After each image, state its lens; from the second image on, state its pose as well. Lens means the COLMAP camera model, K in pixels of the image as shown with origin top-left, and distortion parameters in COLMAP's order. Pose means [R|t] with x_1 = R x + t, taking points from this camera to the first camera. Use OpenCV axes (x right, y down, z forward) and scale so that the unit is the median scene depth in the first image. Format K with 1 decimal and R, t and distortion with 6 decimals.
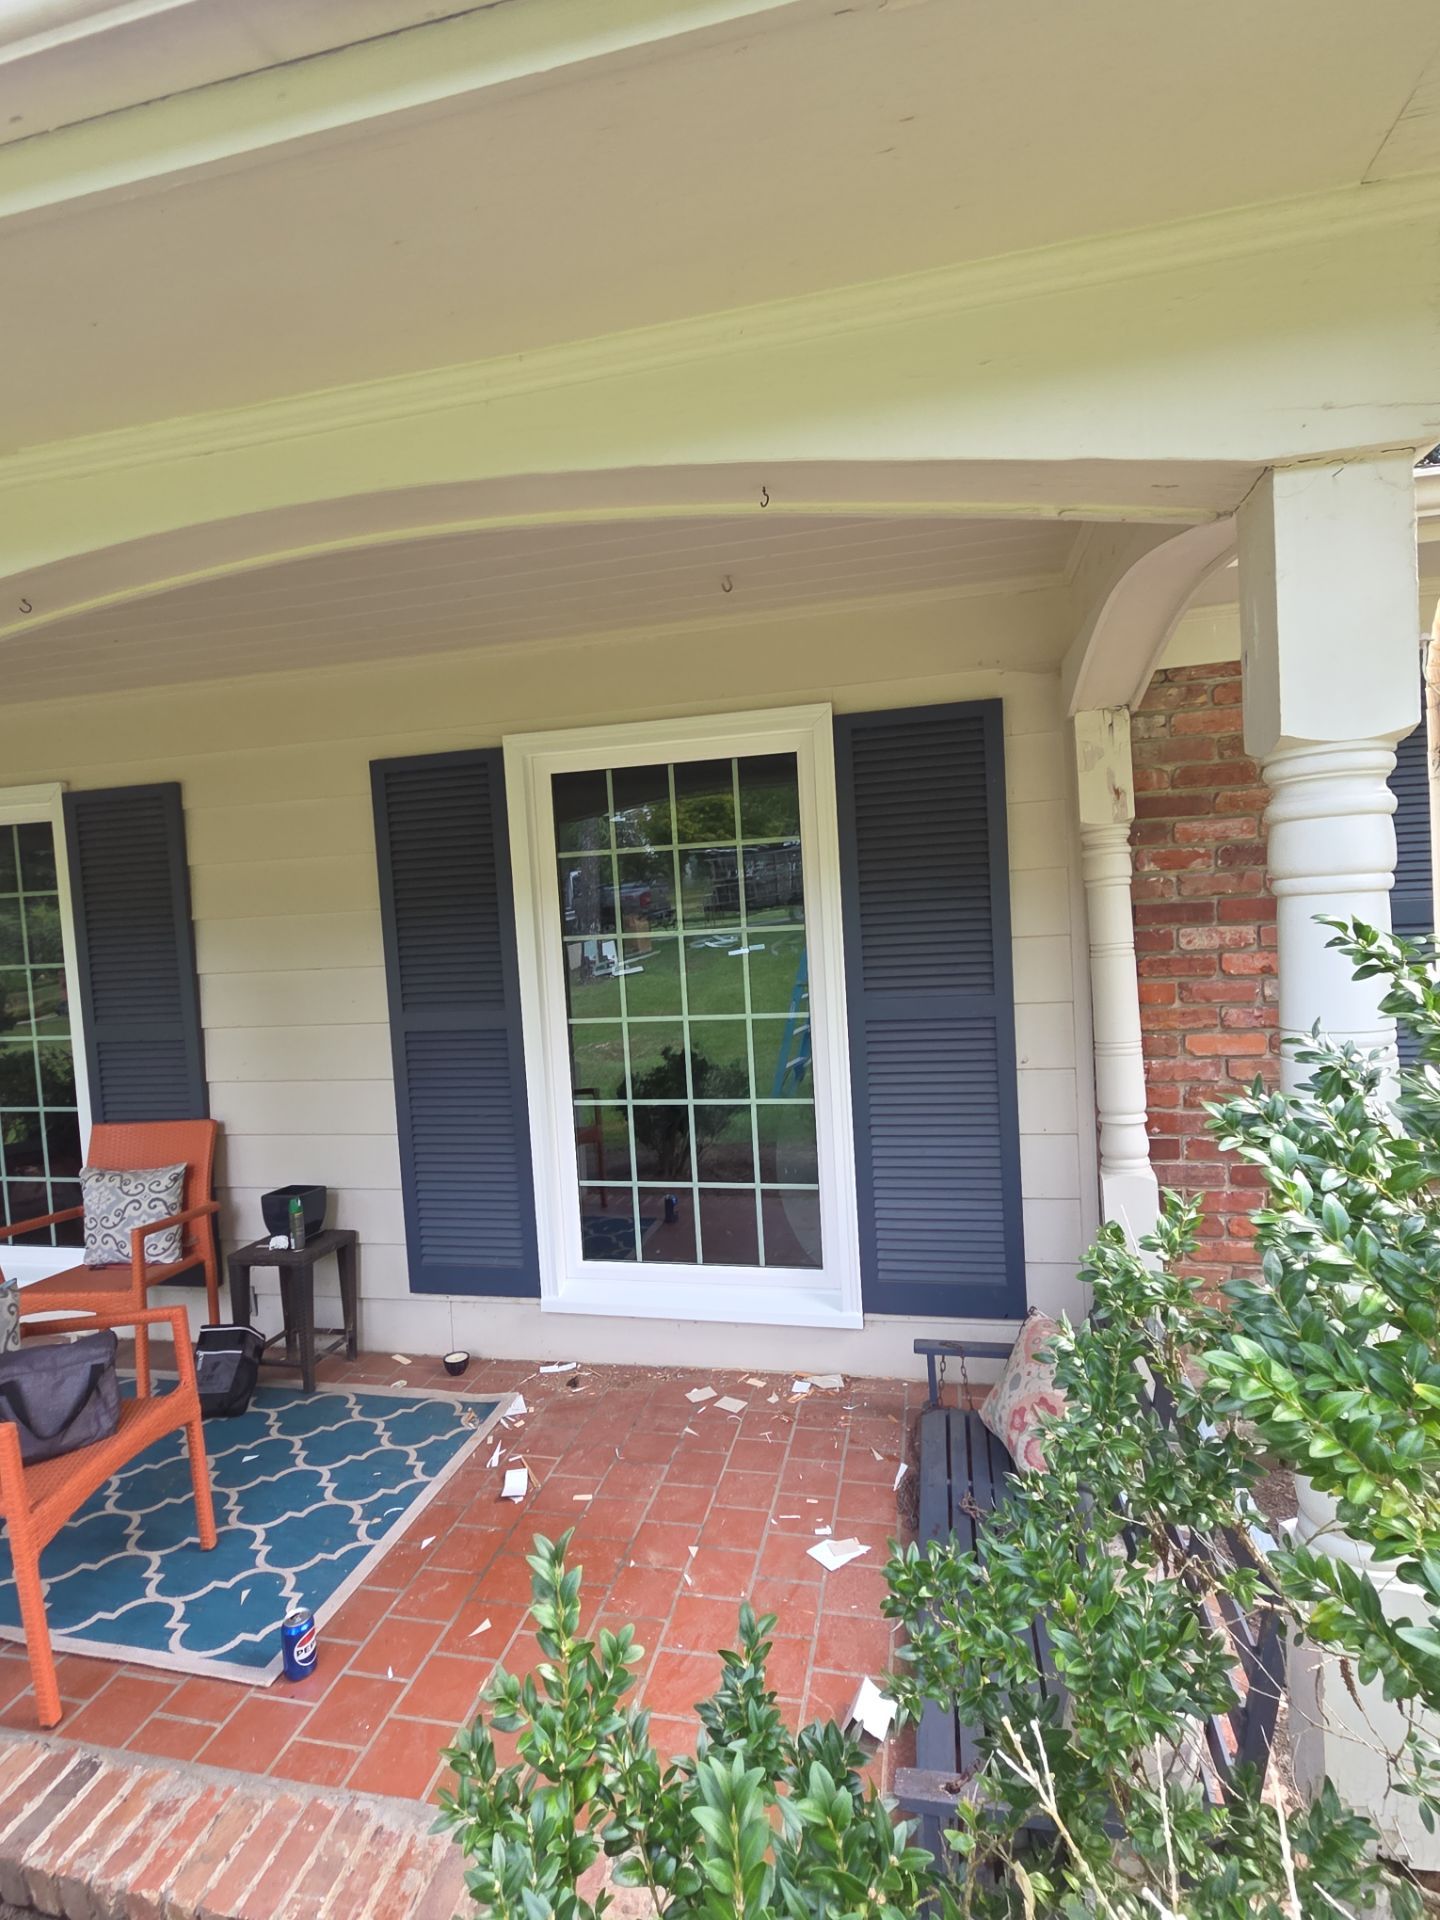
lens RADIAL K [[965.7, 0, 714.1], [0, 965.7, 936.4], [0, 0, 1]] dist [0.017615, -0.008153]
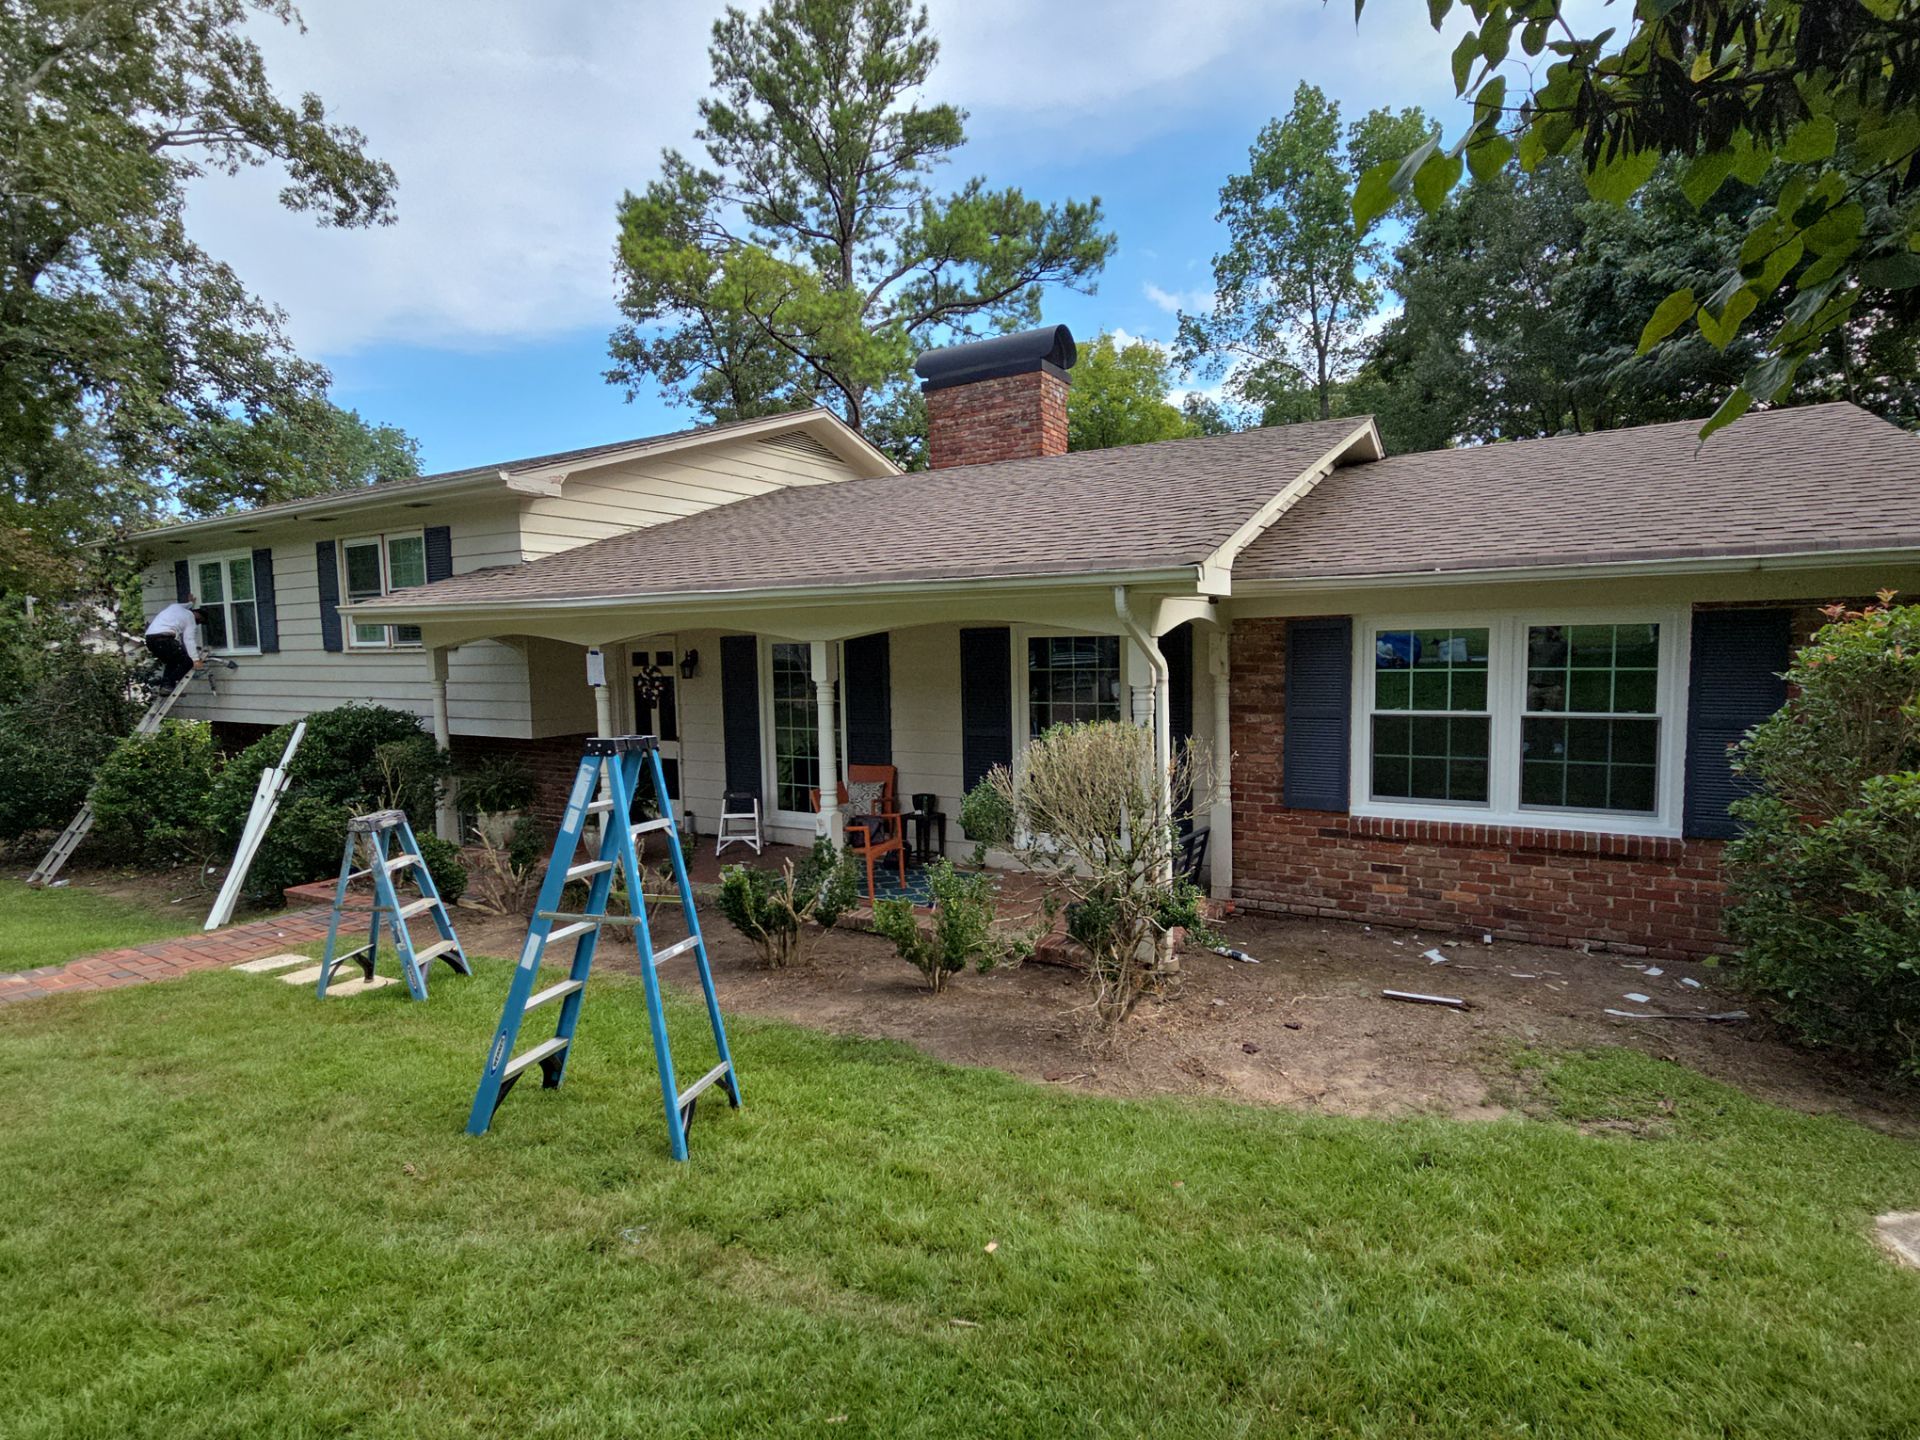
lens RADIAL K [[935.5, 0, 977.7], [0, 935.5, 723.8], [0, 0, 1]] dist [0.002633, 0.000863]
pose [[0.954924, 0.066157, -0.289385, 0.517248], [-0.055791, 0.997475, 0.043932, -0.053934], [0.291560, -0.025807, 0.956204, -1.676791]]
